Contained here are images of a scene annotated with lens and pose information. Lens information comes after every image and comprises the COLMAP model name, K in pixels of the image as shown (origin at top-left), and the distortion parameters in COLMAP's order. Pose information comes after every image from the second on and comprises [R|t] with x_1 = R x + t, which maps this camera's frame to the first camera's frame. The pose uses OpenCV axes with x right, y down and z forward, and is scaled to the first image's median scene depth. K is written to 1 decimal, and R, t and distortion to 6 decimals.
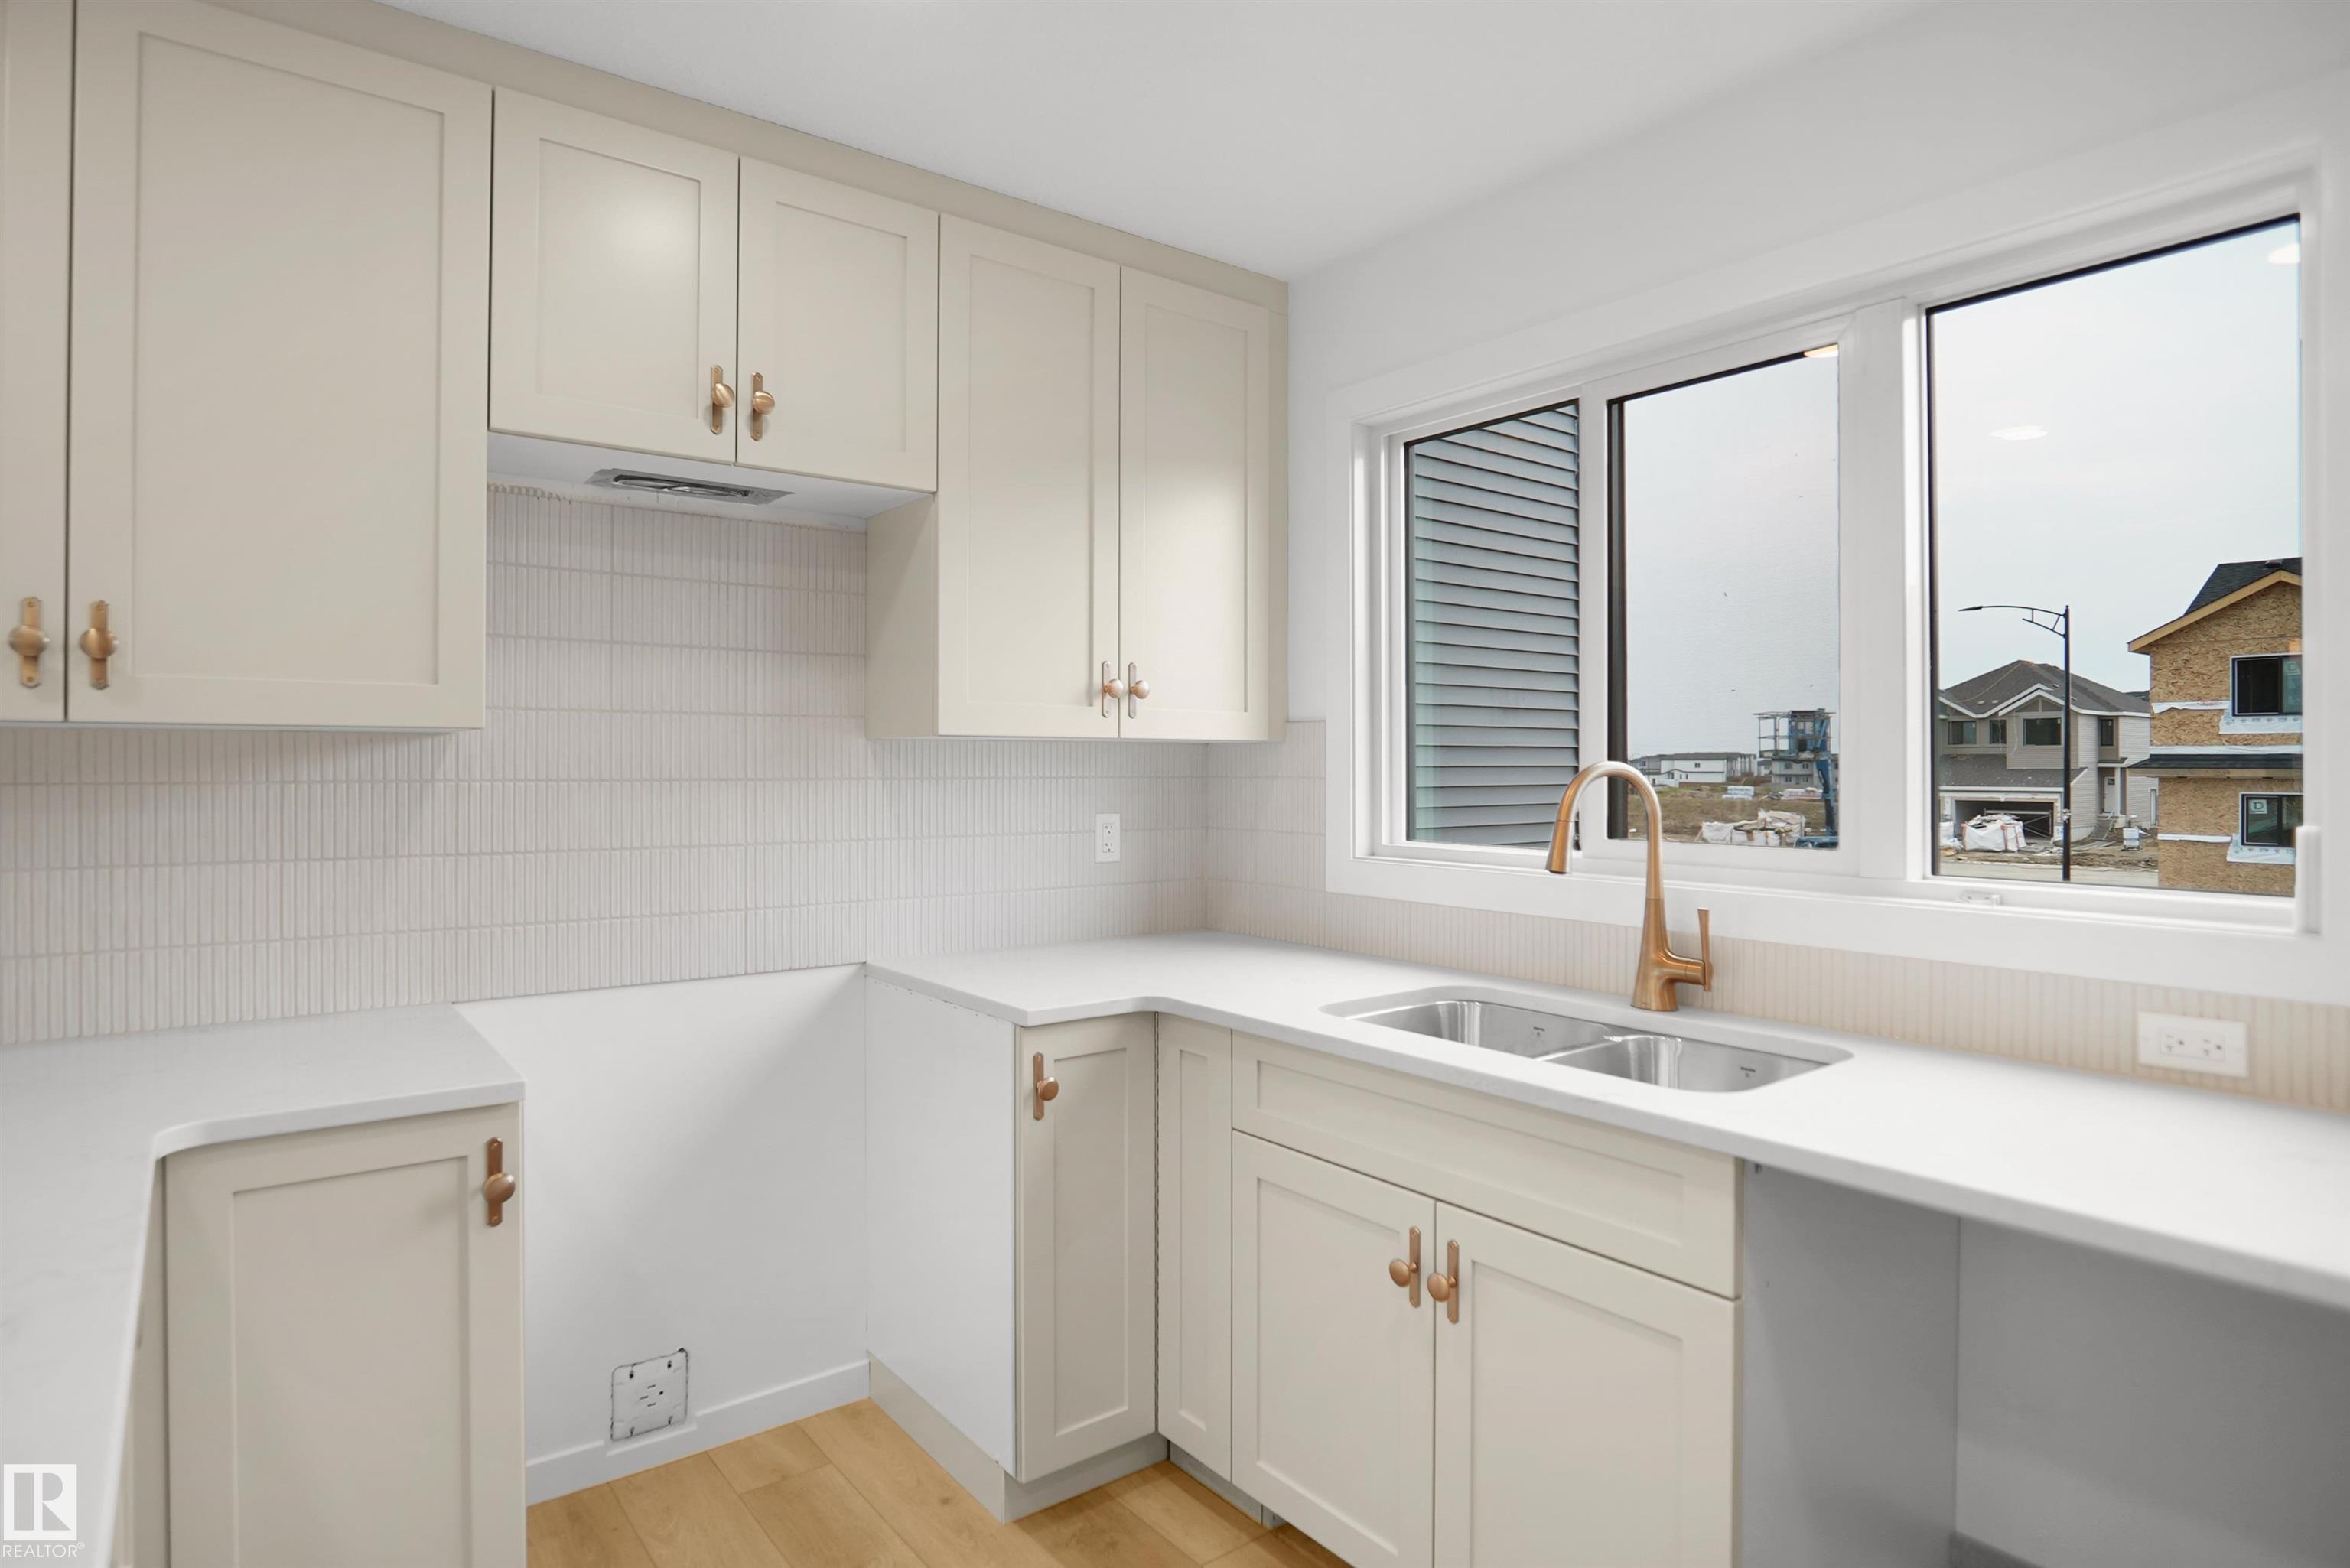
lens RADIAL K [[1273.9, 0, 1174.9], [0, 1273.9, 781.2], [0, 0, 1]] dist [0.002209, 0.000541]
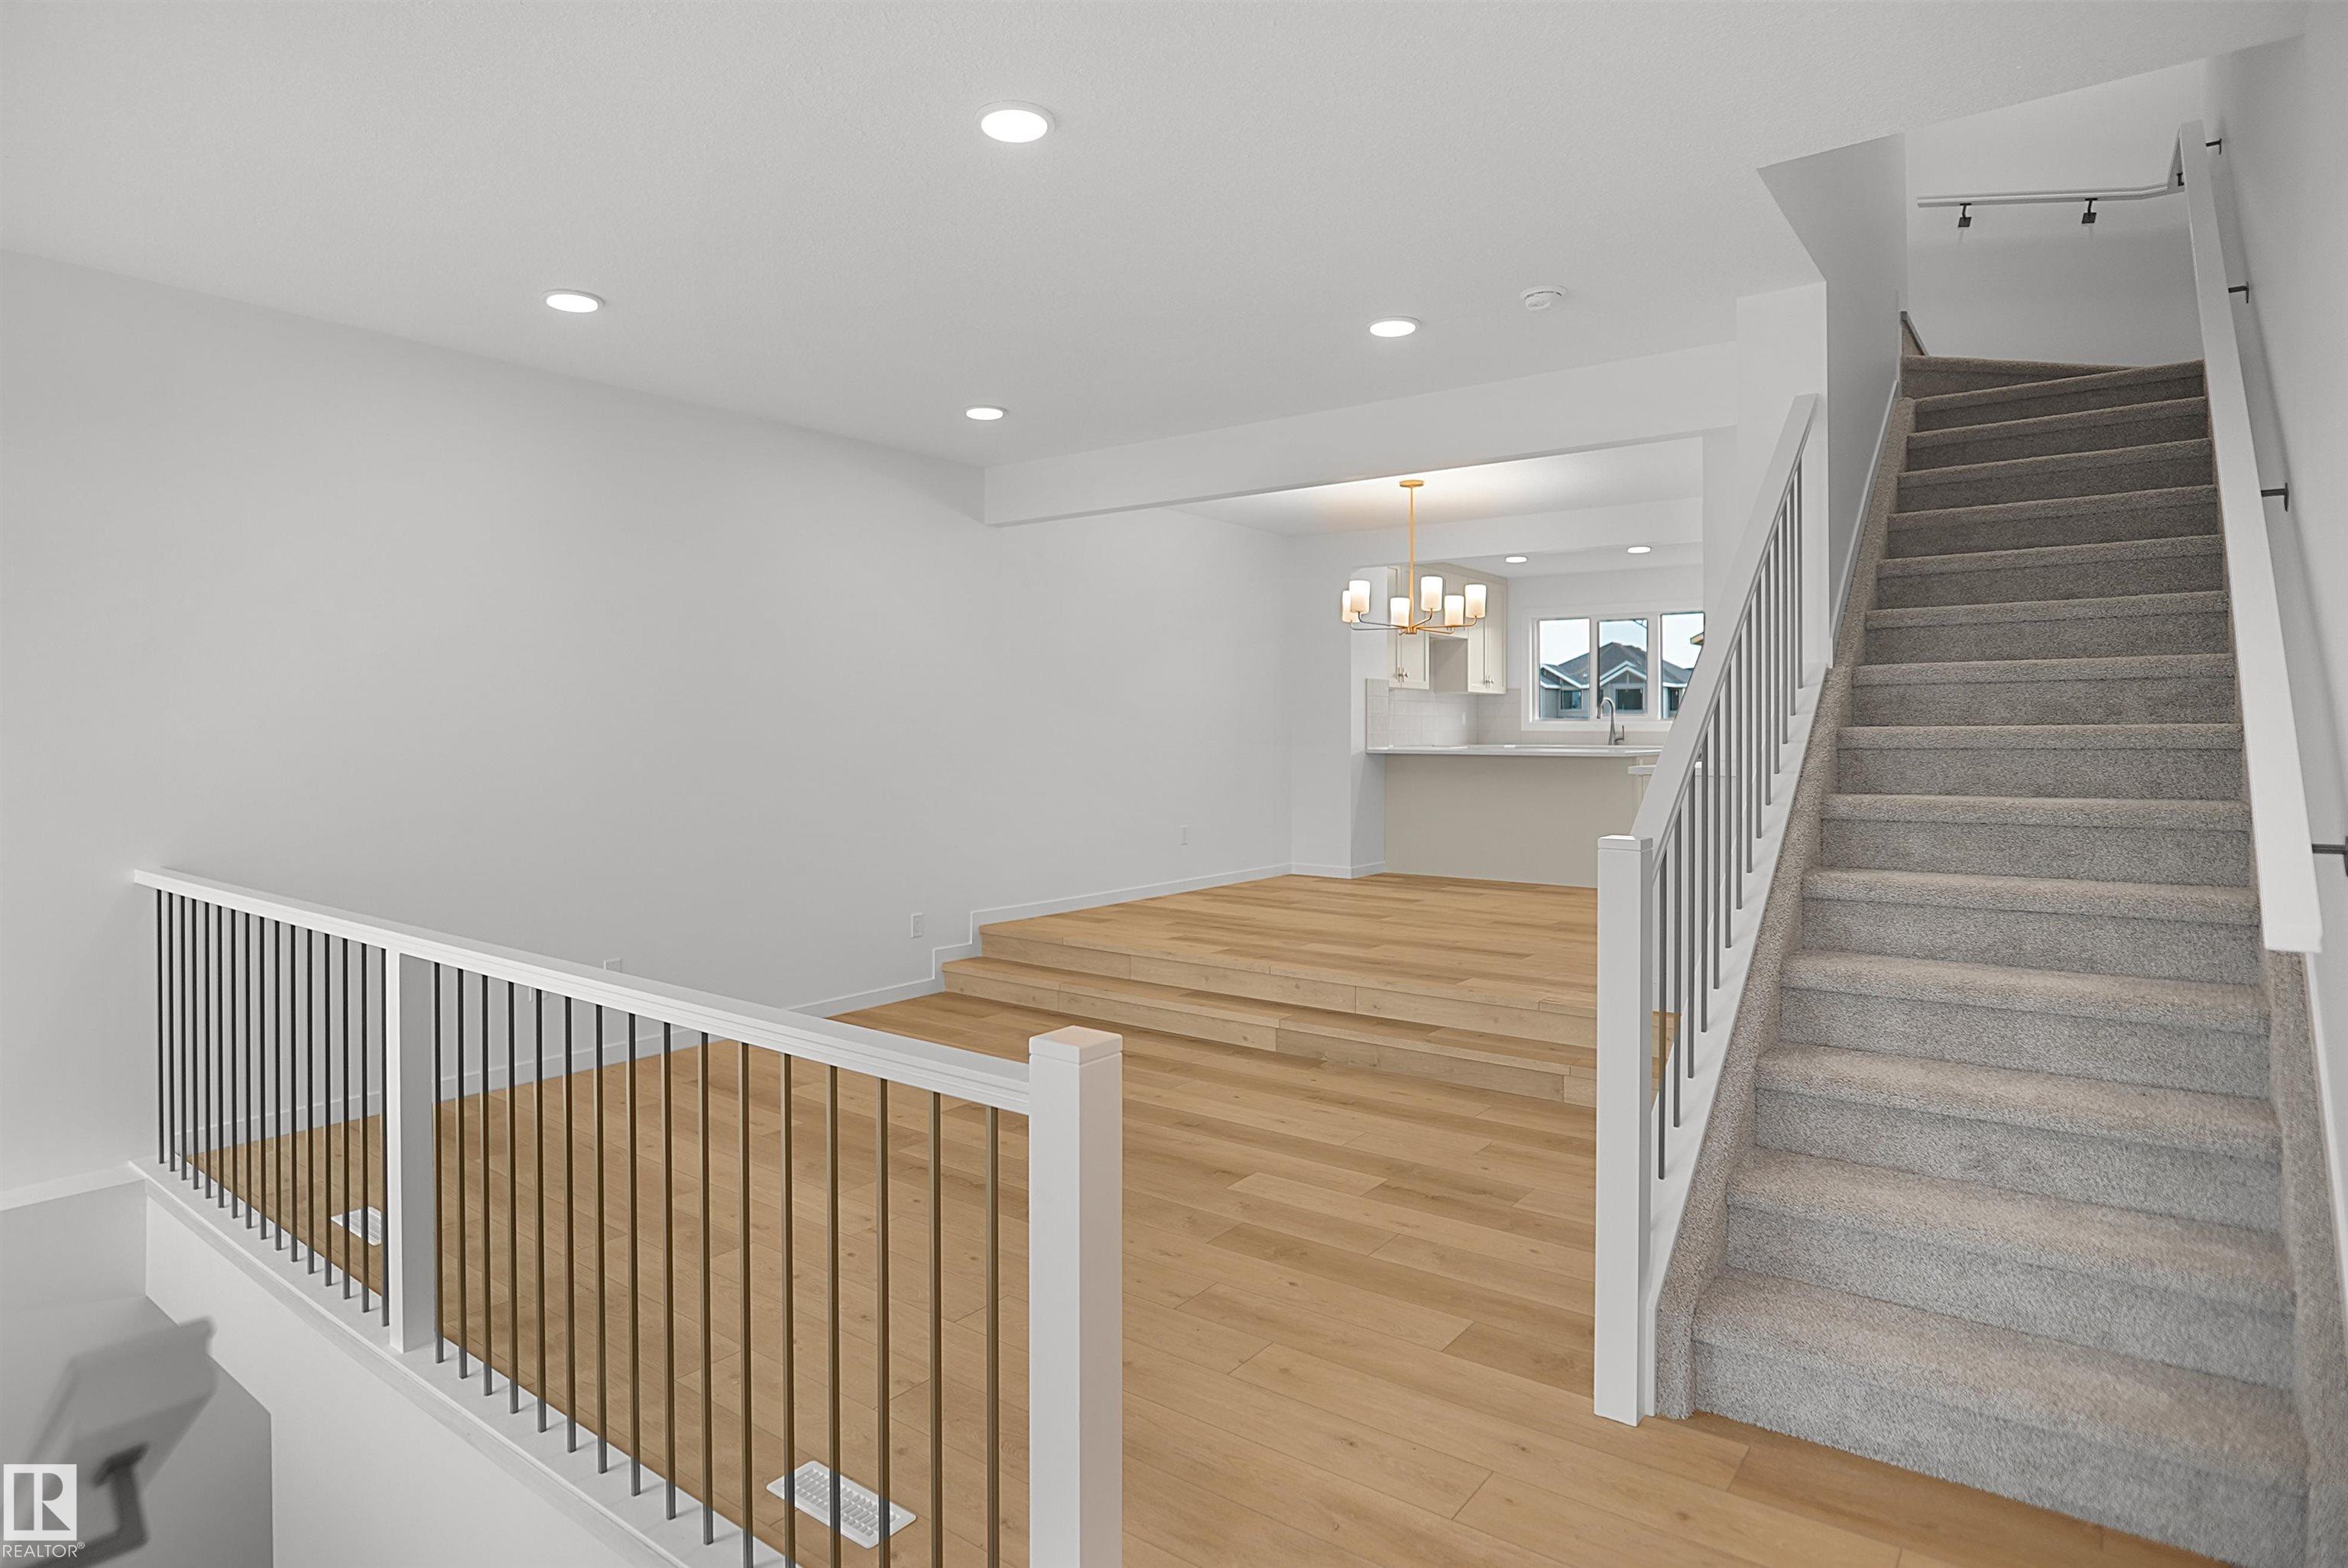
lens RADIAL K [[1272.7, 0, 1172.7], [0, 1272.7, 766.8], [0, 0, 1]] dist [0.002209, 0.000541]
pose [[0.966766, -0.005754, 0.255599, -0.083596], [0.001255, 0.999841, 0.017761, 0.005319], [-0.255661, -0.016850, 0.966620, -0.110770]]
